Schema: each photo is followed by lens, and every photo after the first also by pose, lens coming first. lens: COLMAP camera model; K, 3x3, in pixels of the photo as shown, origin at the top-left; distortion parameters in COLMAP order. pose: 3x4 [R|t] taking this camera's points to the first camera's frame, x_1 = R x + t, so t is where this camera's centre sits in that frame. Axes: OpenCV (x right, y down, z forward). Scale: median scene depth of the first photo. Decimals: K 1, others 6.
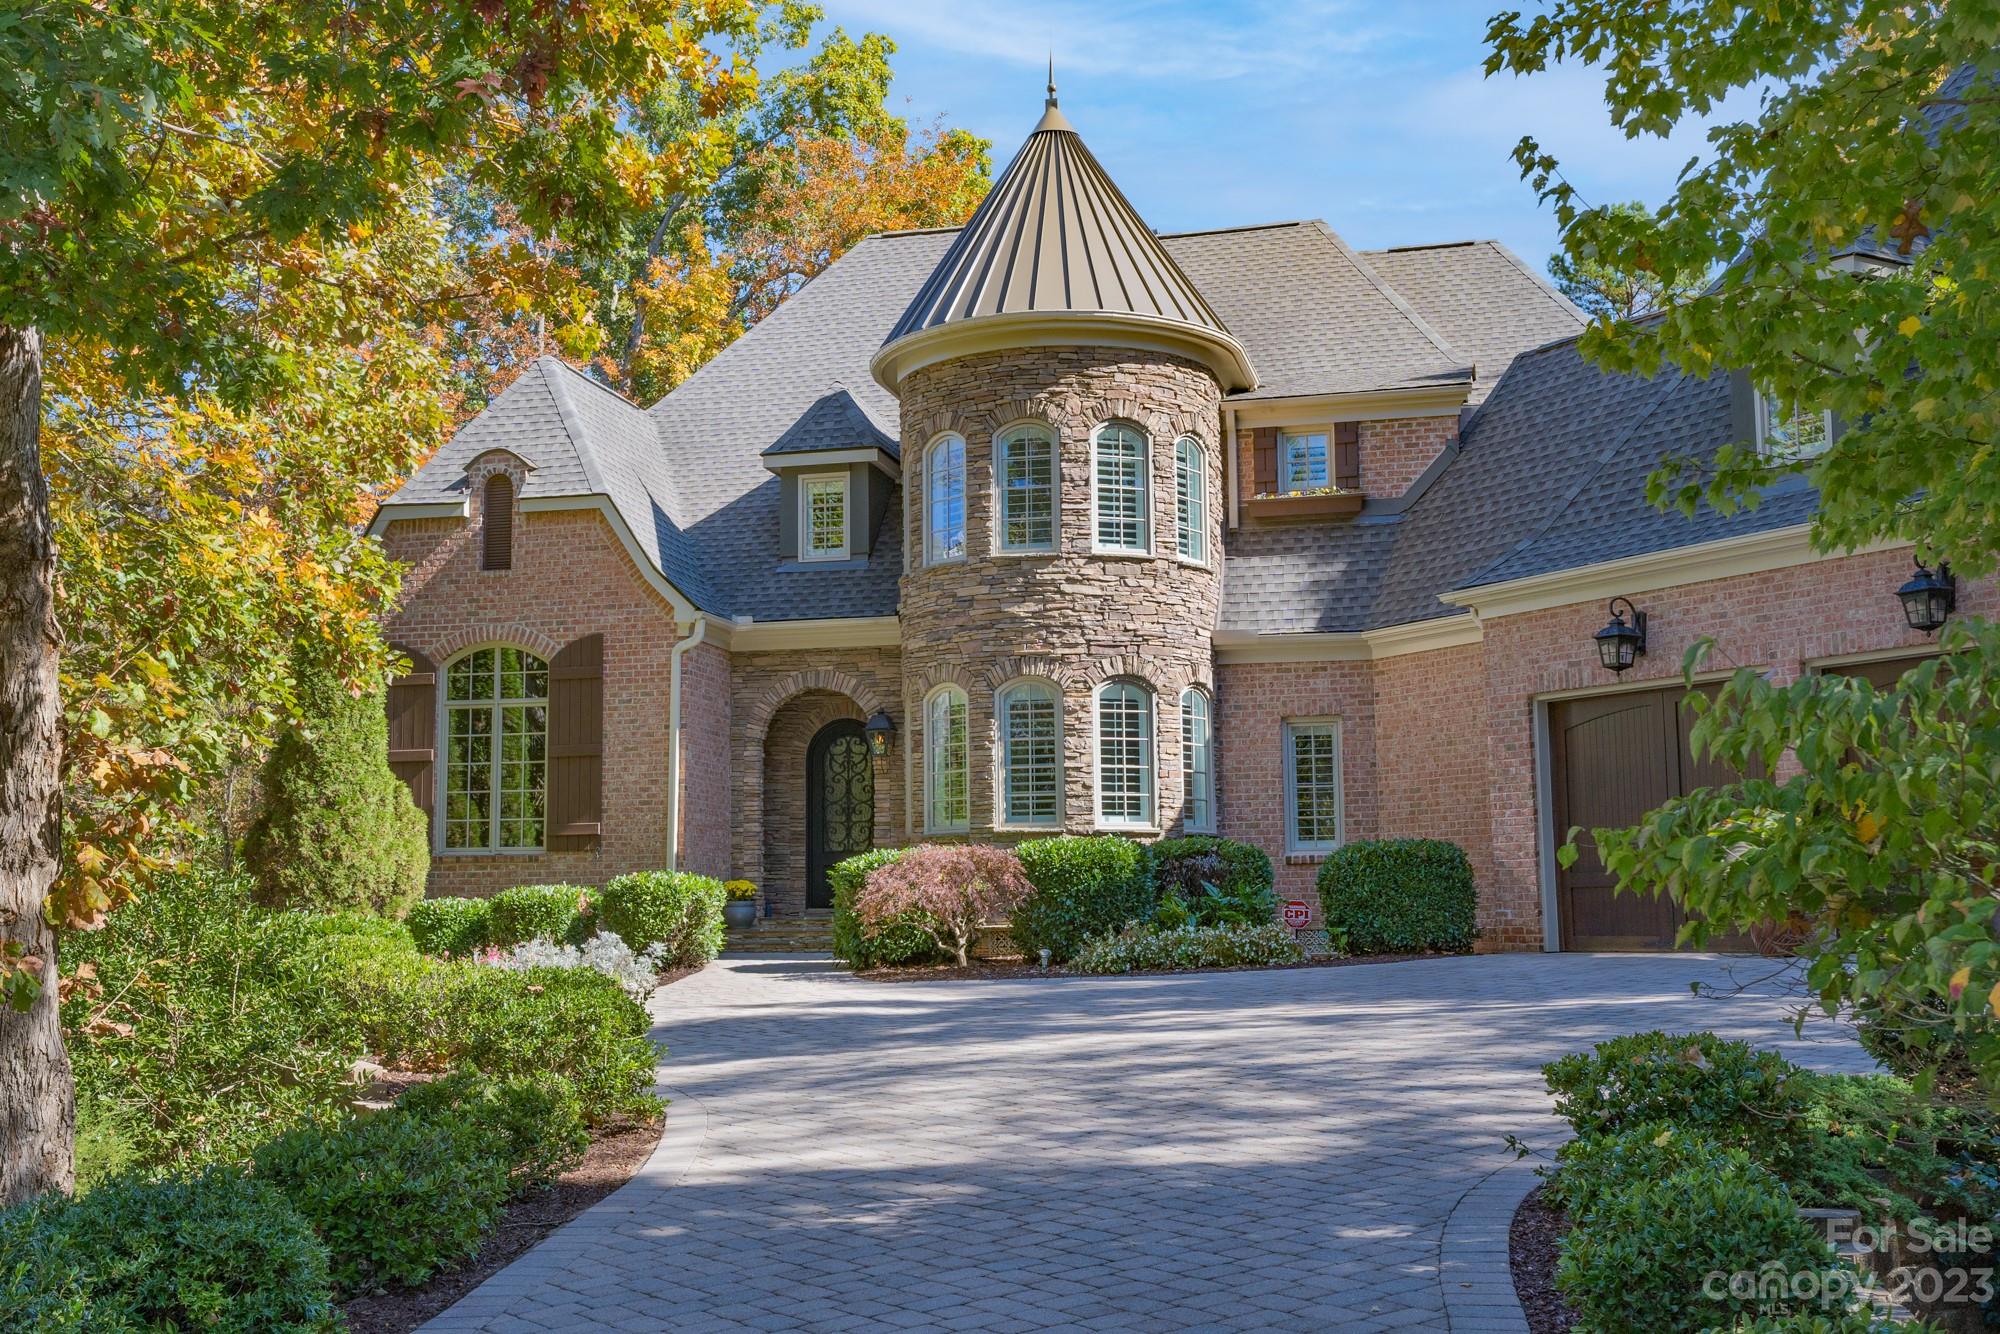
lens RADIAL K [[2269.7, 0, 891.3], [0, 2269.7, 632.5], [0, 0, 1]] dist [0.006350, 0.024414]
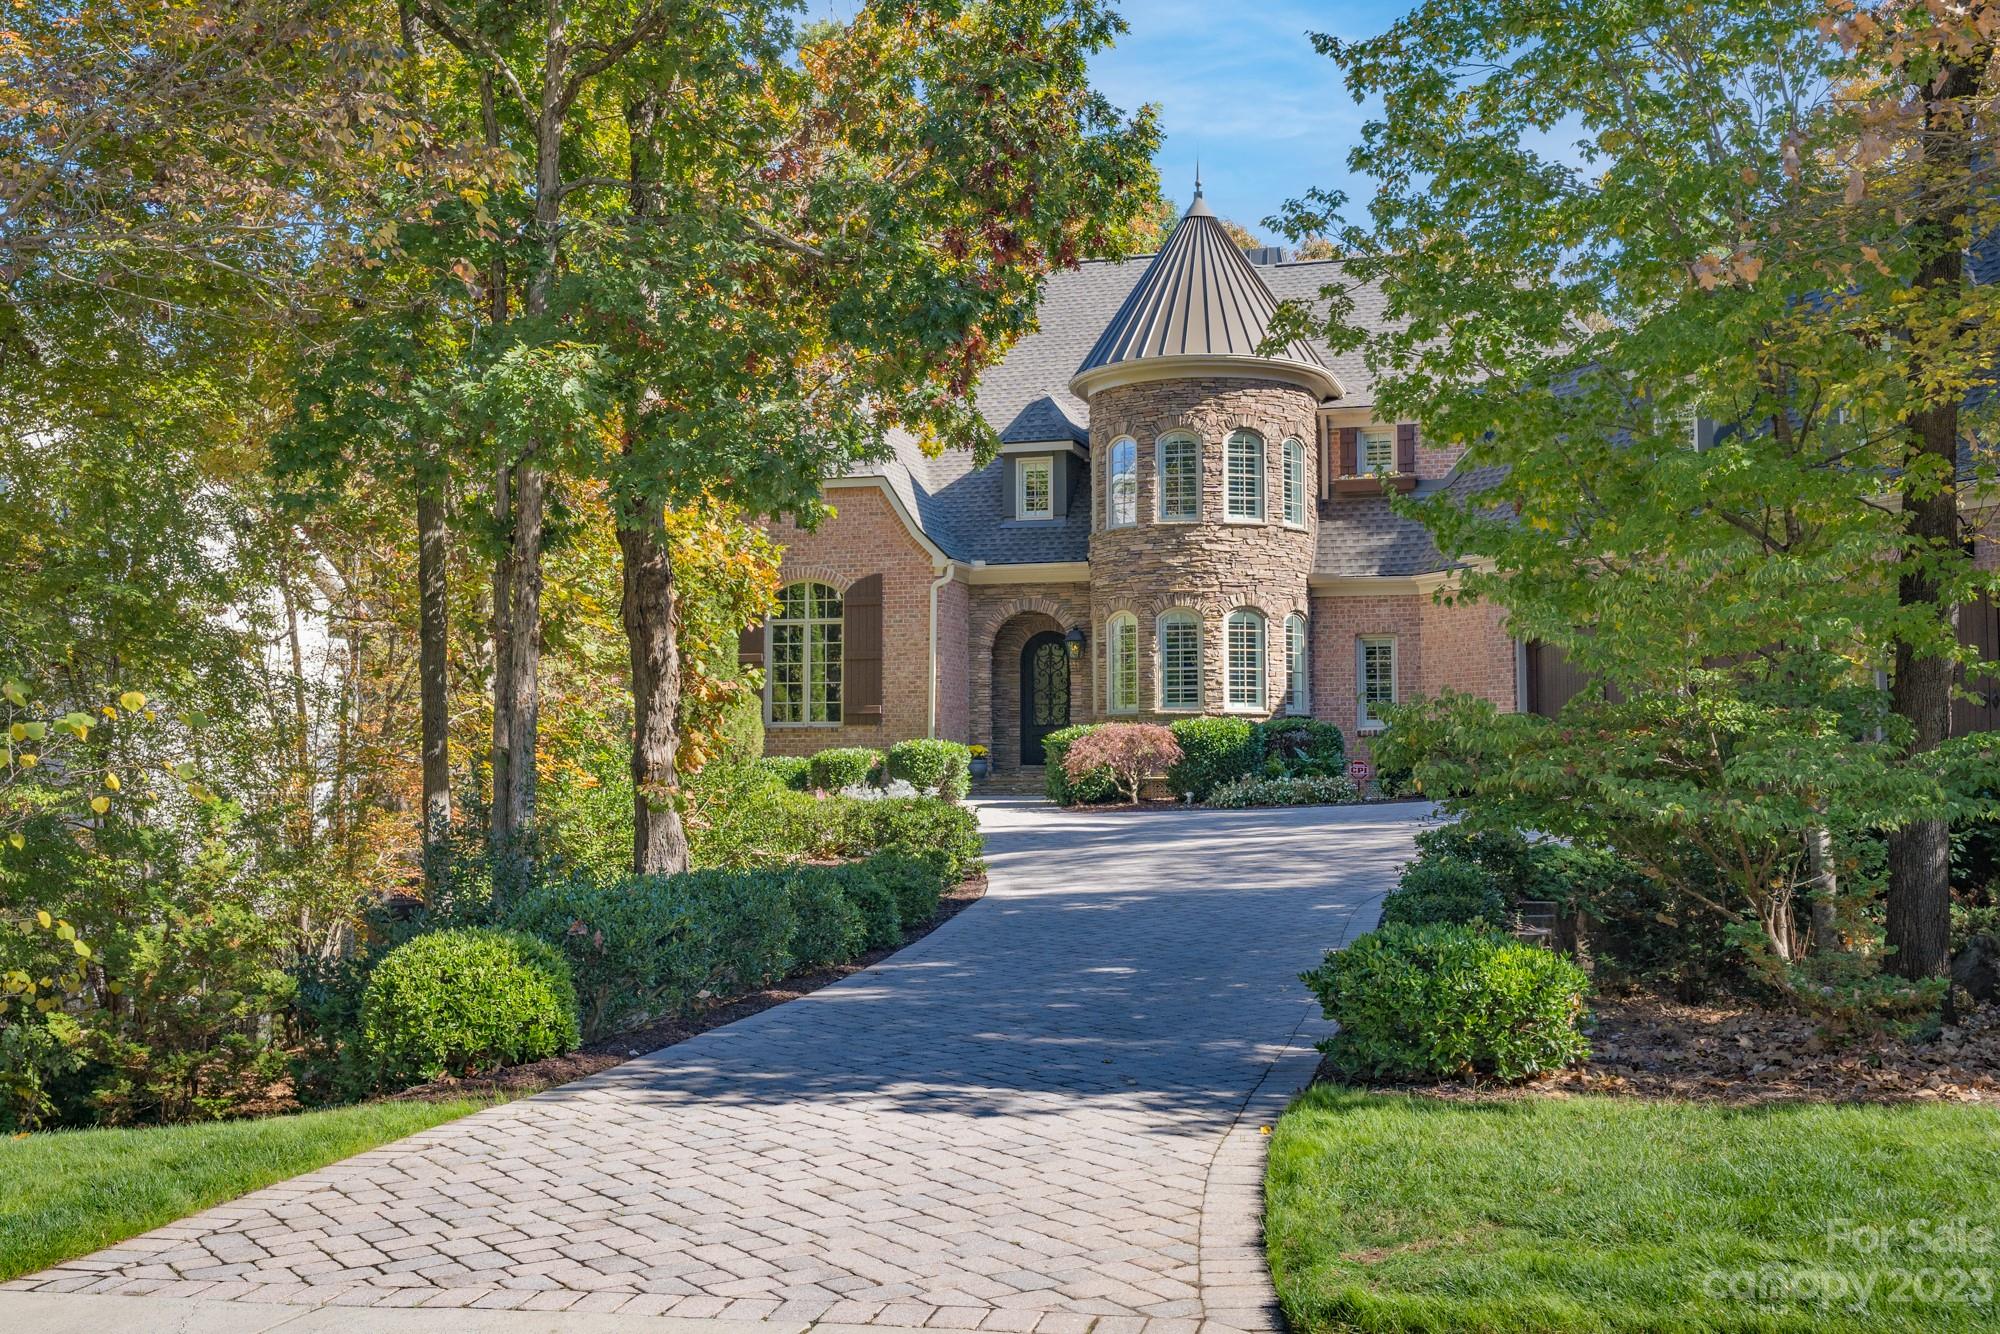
lens RADIAL K [[2134.2, 0, 964.8], [0, 2134.2, 629.6], [0, 0, 1]] dist [-0.014573, -0.001125]
pose [[0.999246, 0.001818, -0.038794, -0.023640], [0.000397, 0.998374, 0.057009, -0.043632], [0.038835, -0.056981, 0.997620, -0.365729]]
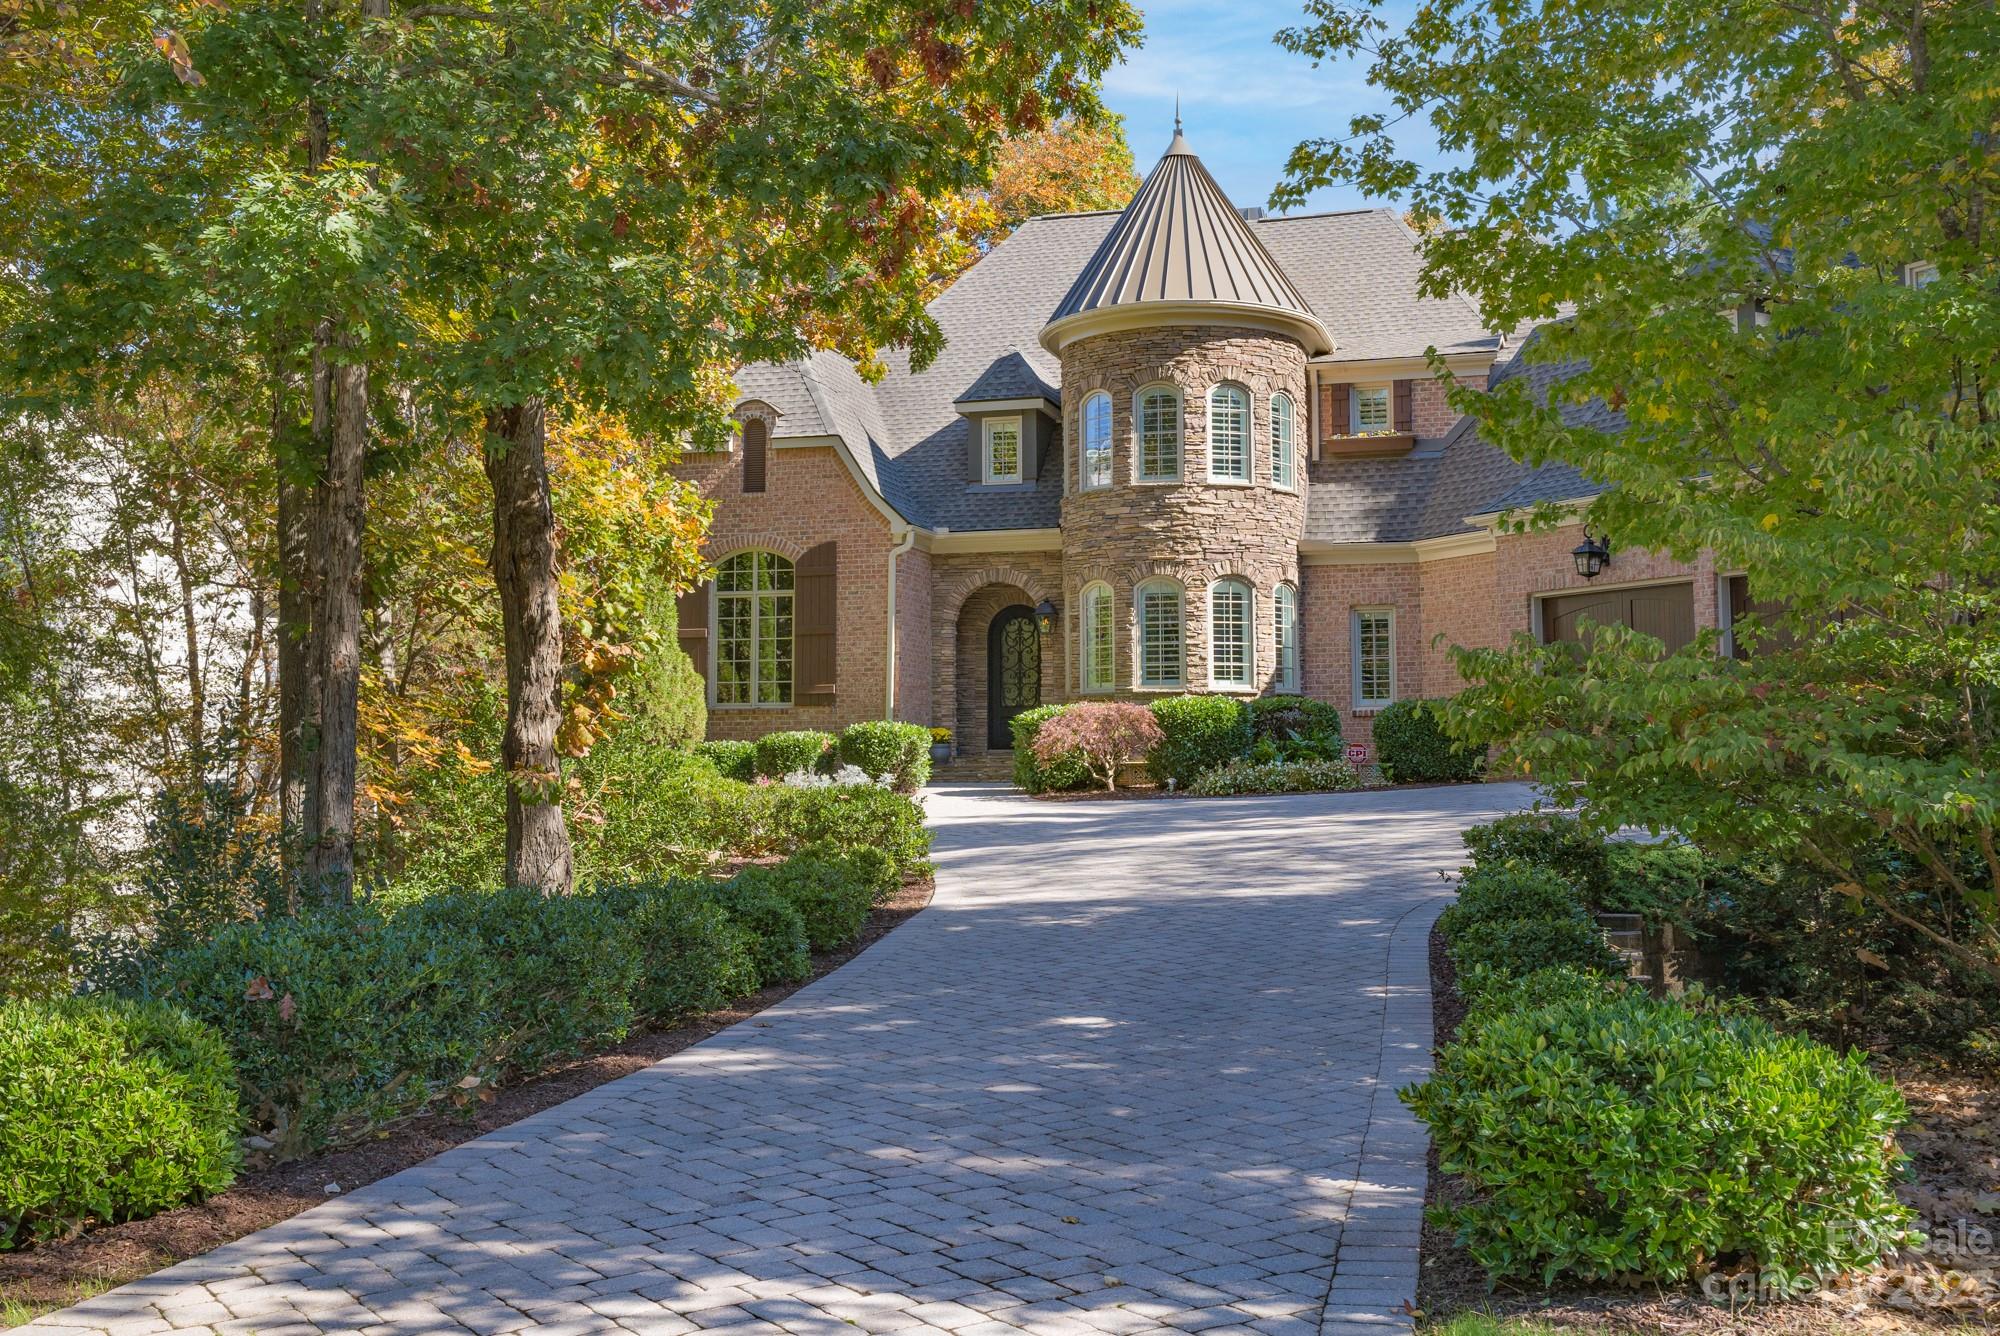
lens RADIAL K [[2044.0, 0, 999.4], [0, 2044.0, 585.9], [0, 0, 1]] dist [-0.006838, 0.013646]
pose [[0.999912, 0.000719, -0.013280, -0.017259], [-0.000203, 0.999245, 0.038858, -0.020963], [0.013298, -0.038852, 0.999156, -0.197511]]
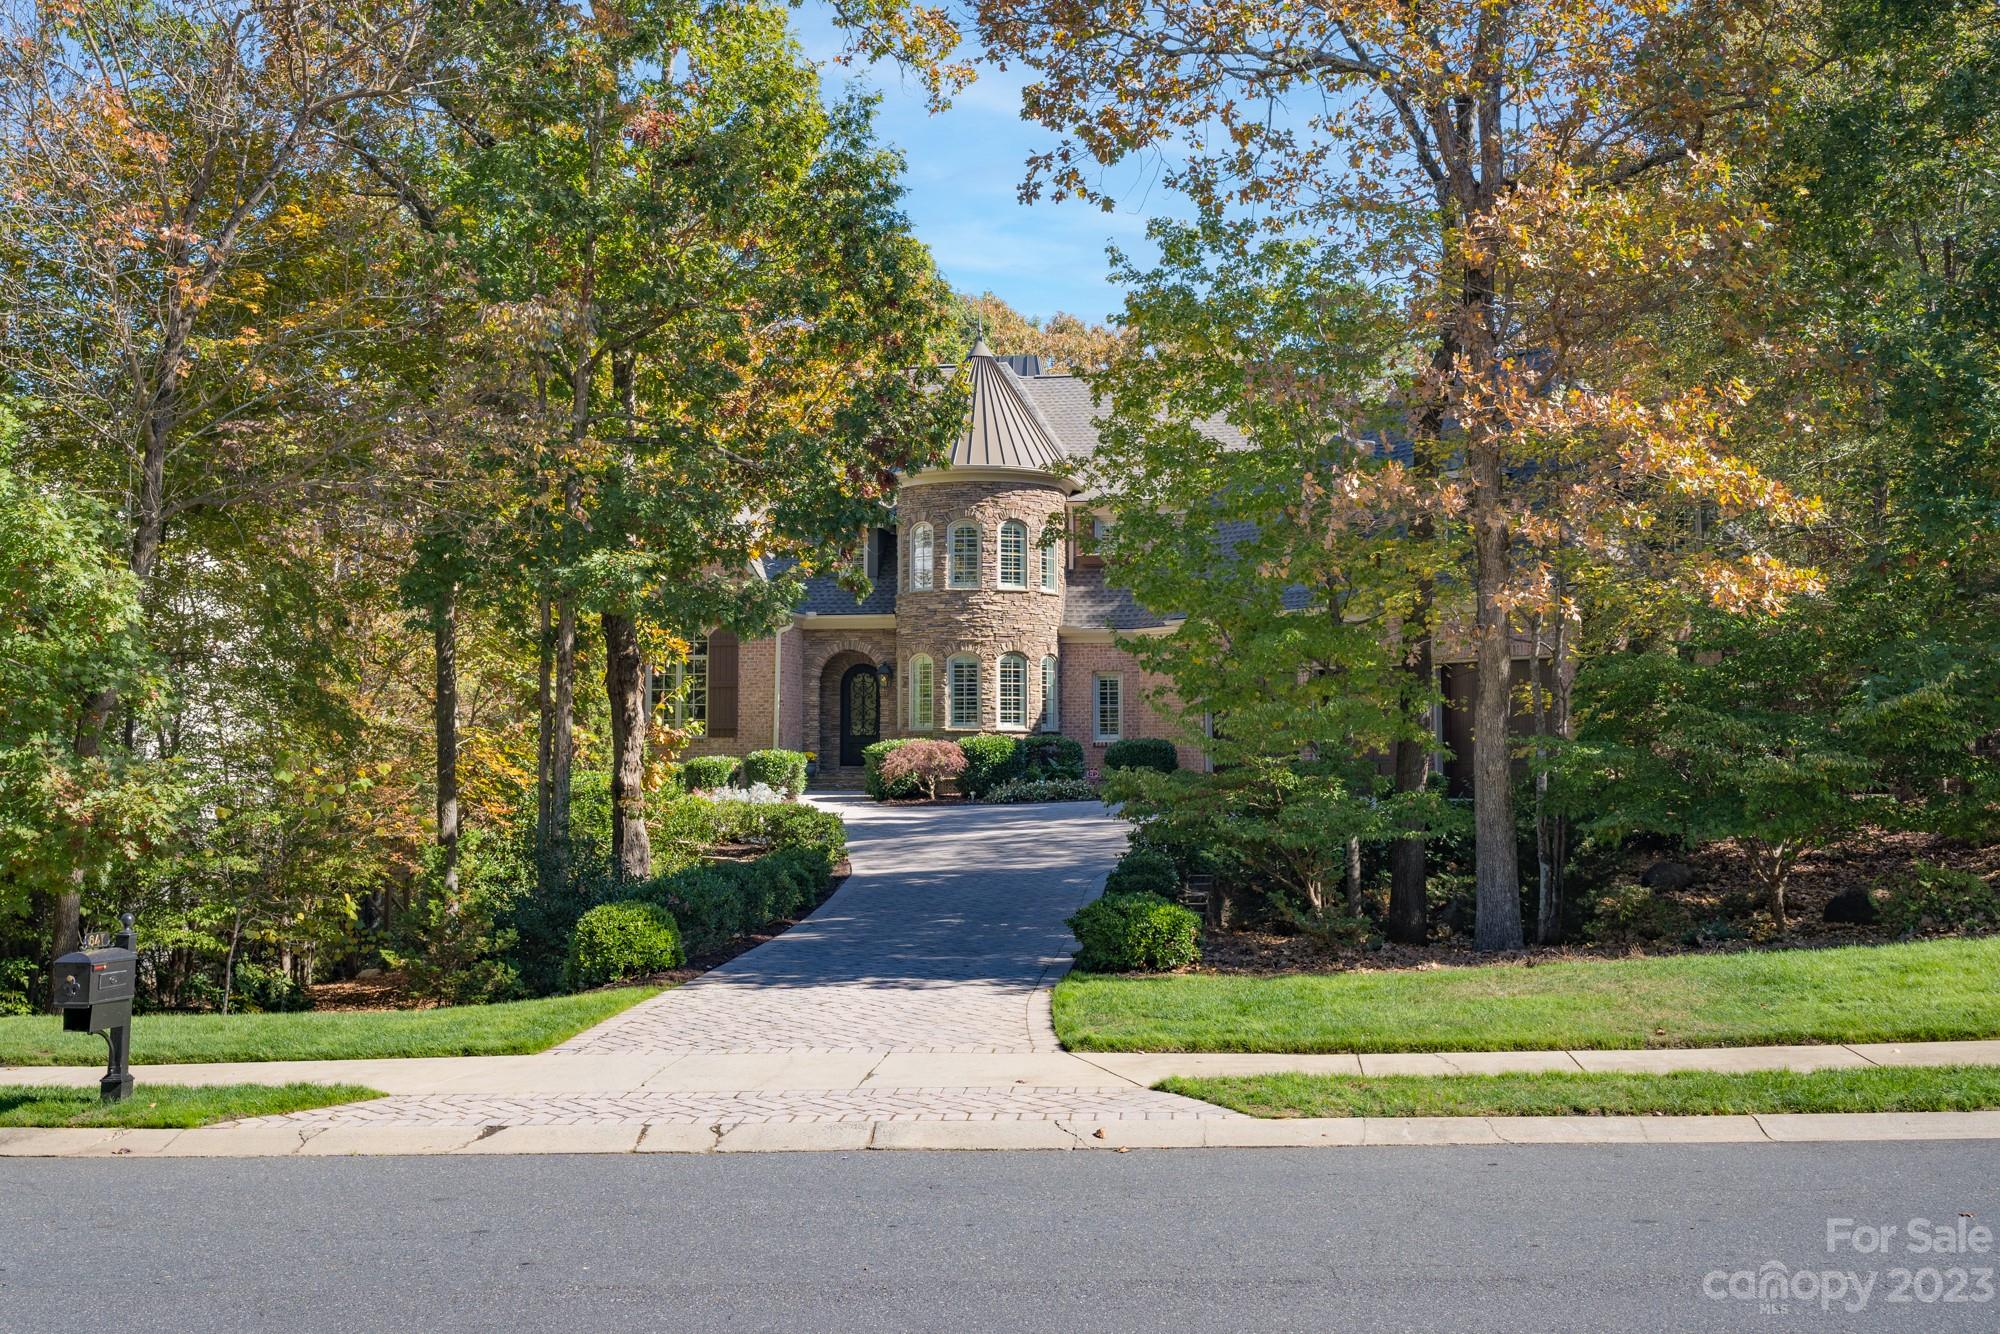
lens RADIAL K [[1990.7, 0, 1001.0], [0, 1990.7, 568.5], [0, 0, 1]] dist [0.001720, -0.436697]
pose [[0.995327, 0.012101, 0.095800, -0.072789], [-0.015753, 0.999174, 0.037452, -0.115945], [-0.095268, -0.038786, 0.994696, -0.704150]]
